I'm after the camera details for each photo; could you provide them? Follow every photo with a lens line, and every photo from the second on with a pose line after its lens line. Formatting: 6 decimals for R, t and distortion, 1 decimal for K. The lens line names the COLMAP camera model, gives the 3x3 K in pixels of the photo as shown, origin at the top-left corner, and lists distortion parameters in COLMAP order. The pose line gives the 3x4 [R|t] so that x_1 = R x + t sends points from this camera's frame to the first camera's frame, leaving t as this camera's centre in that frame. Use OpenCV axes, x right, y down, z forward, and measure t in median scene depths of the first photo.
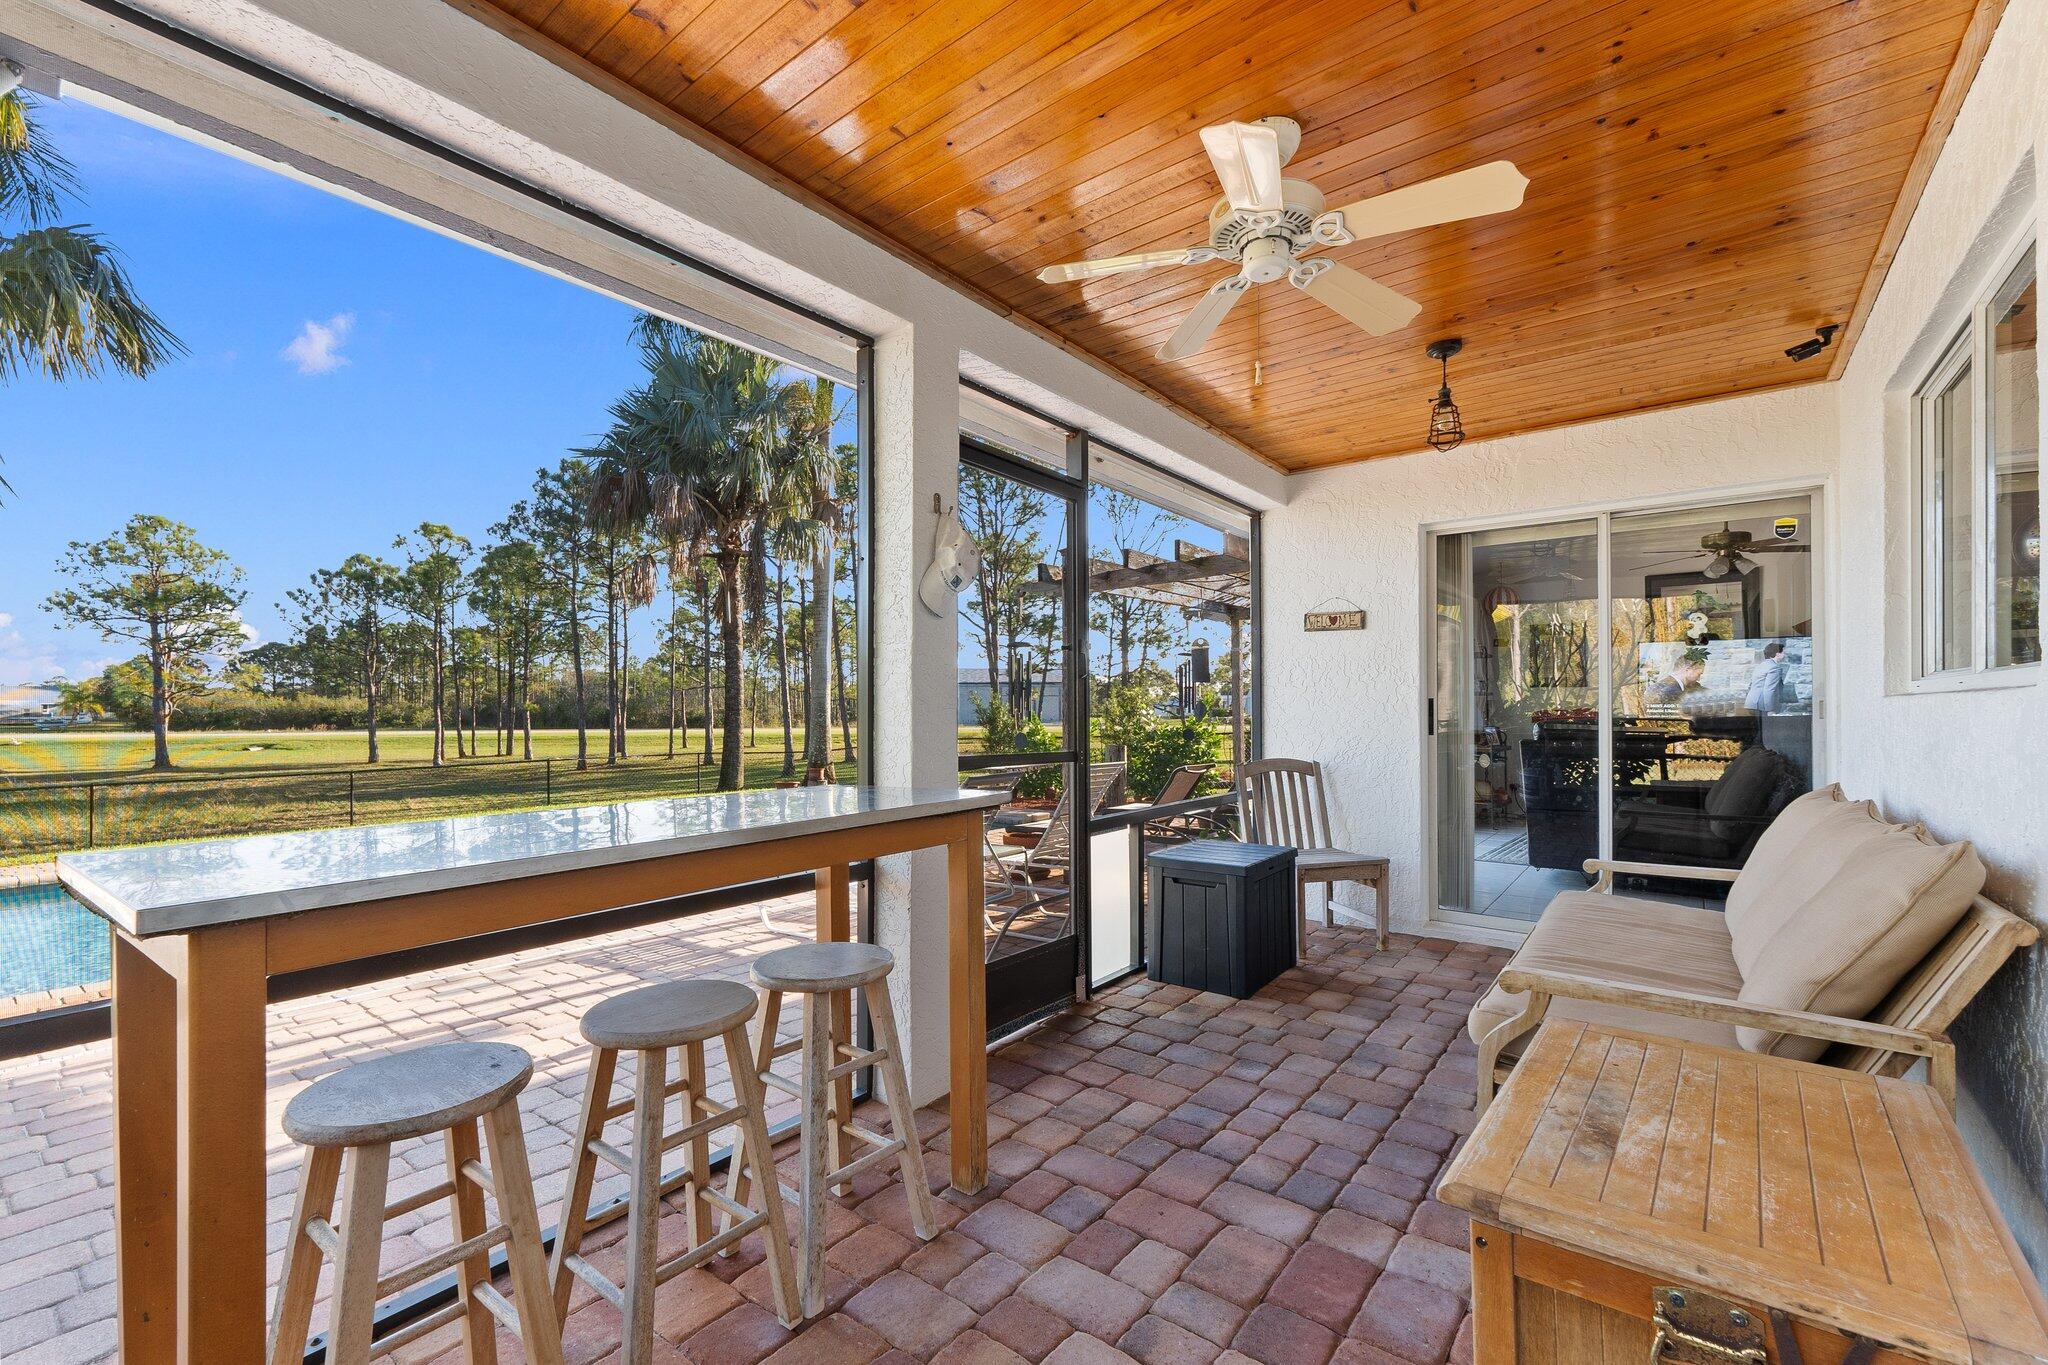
lens RADIAL K [[869.0, 0, 1023.5], [0, 869.0, 694.6], [0, 0, 1]] dist [-0.001925, -0.000168]
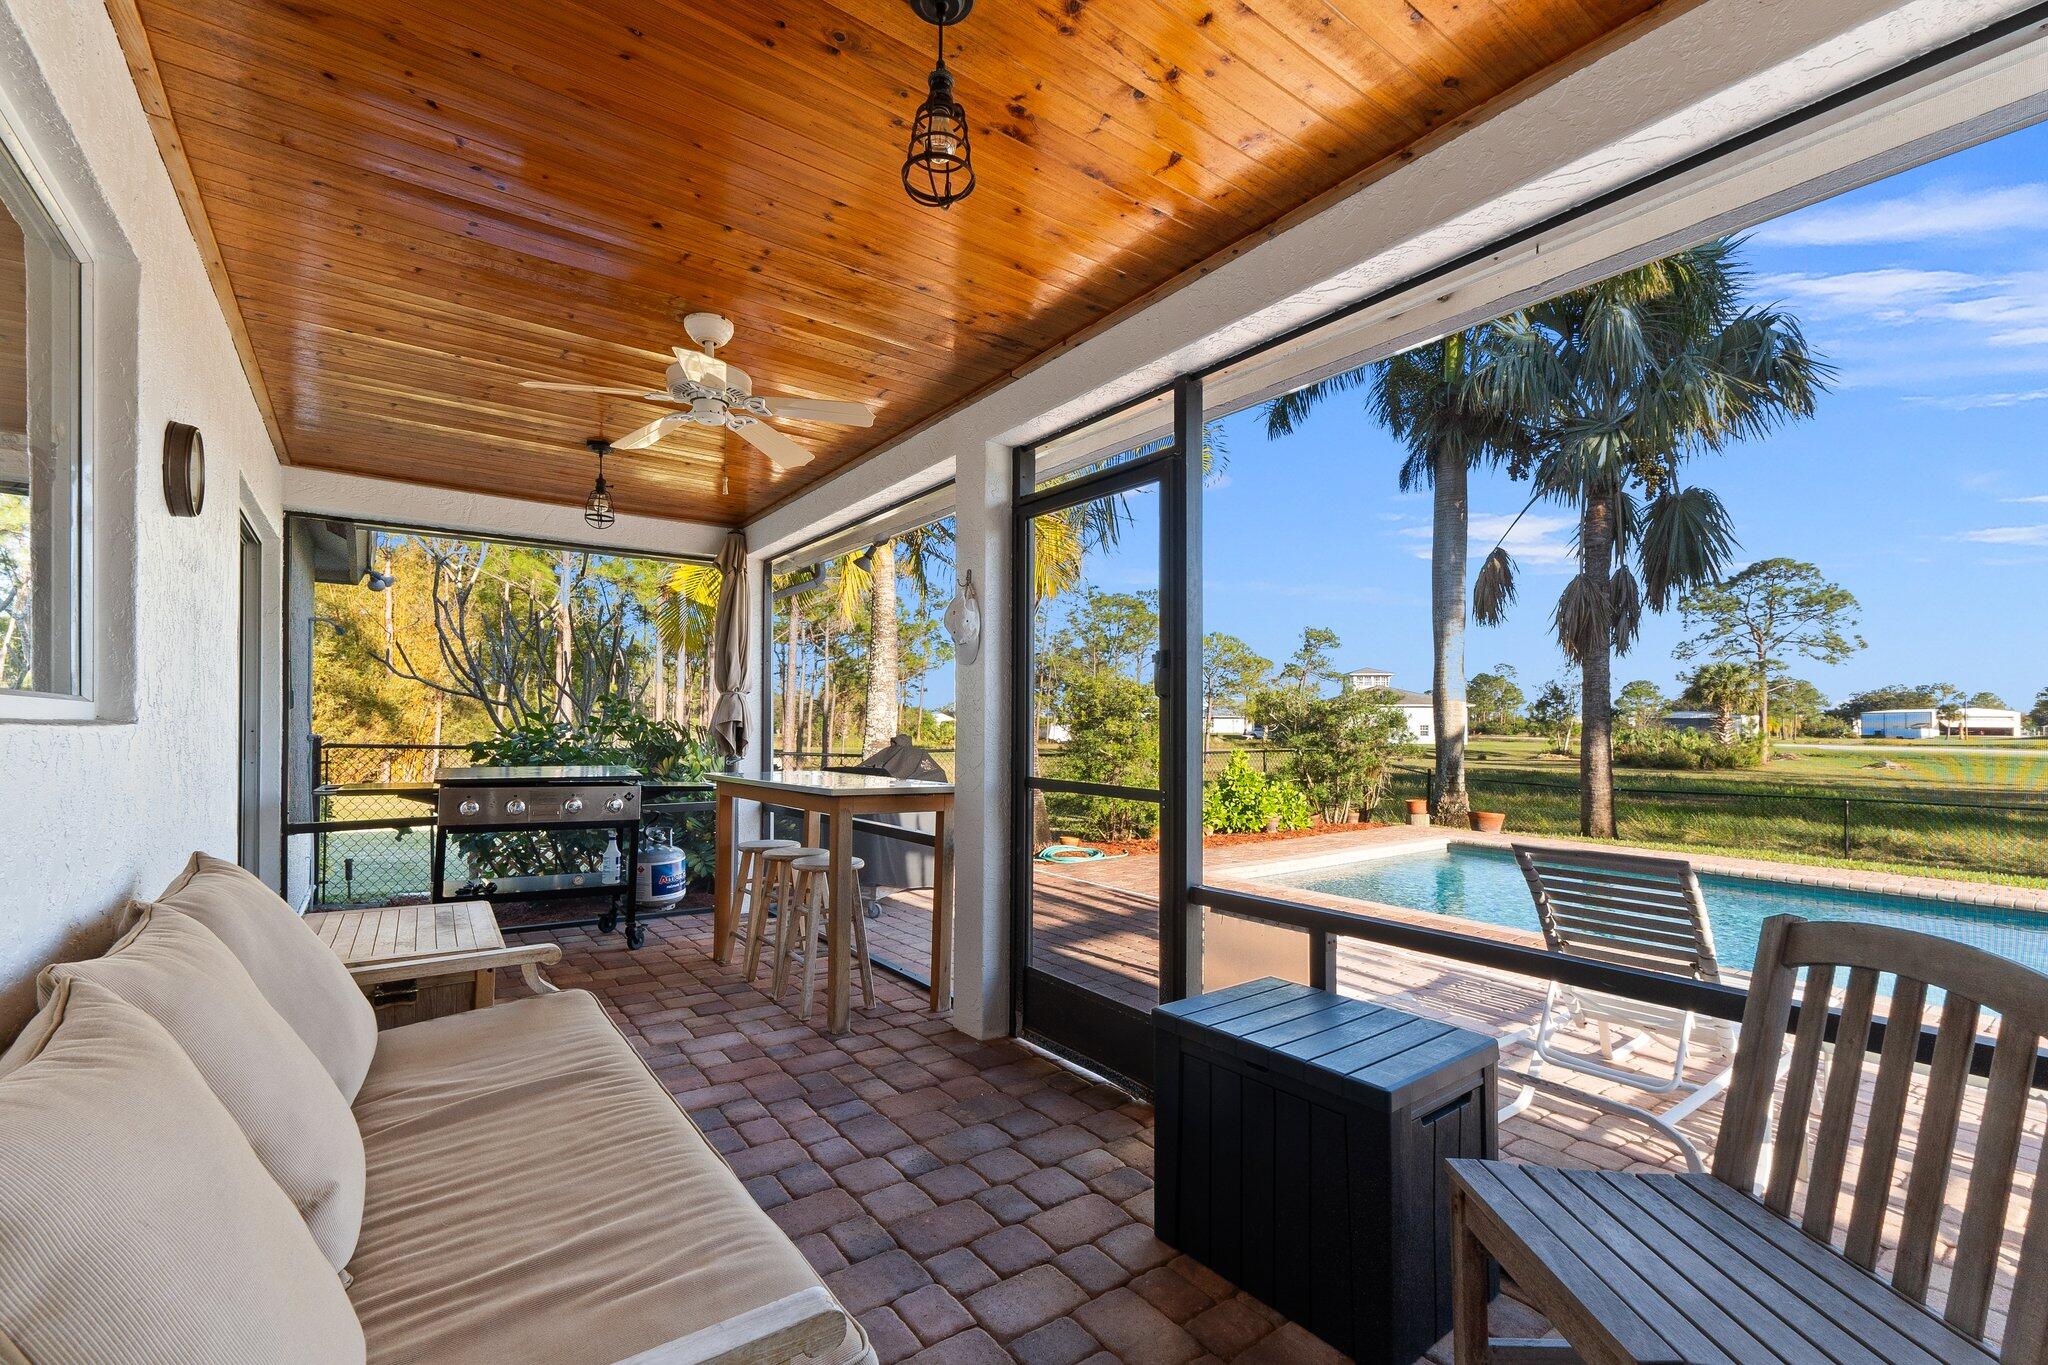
lens RADIAL K [[869.0, 0, 1004.9], [0, 869.0, 719.9], [0, 0, 1]] dist [-0.001925, -0.000168]
pose [[-0.276071, -0.000106, -0.961137, 0.188369], [0.008237, 0.999963, -0.002477, -0.000169], [0.961102, -0.008600, -0.276060, 0.235543]]
